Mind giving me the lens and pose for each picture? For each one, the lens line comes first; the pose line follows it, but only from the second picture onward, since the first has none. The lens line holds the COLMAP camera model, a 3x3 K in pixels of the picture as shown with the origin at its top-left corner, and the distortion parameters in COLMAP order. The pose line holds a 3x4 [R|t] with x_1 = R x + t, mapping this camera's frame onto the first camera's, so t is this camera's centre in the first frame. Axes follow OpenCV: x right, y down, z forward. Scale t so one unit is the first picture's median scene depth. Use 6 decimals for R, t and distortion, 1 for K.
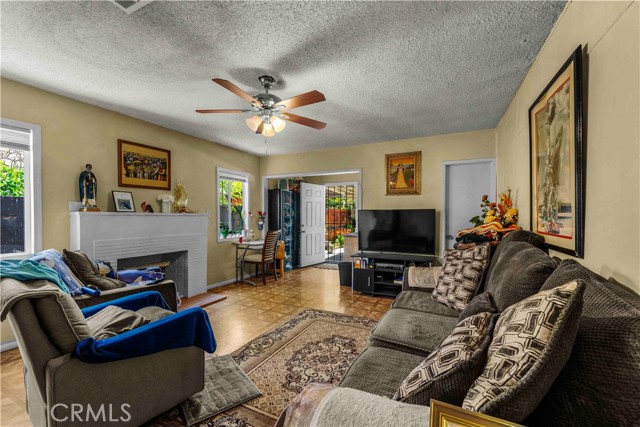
lens RADIAL K [[263.4, 0, 320.2], [0, 263.4, 215.7], [0, 0, 1]] dist [-0.001541, 0.000311]
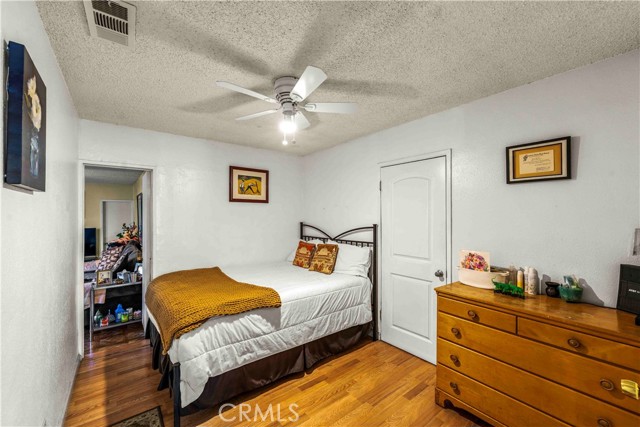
lens RADIAL K [[263.4, 0, 320.7], [0, 263.4, 214.1], [0, 0, 1]] dist [-0.001541, 0.000311]
pose [[0.432571, -0.005005, 0.901586, -0.609662], [0.007090, 0.999973, 0.002150, -0.145392], [-0.901572, 0.005462, 0.432595, -1.362932]]
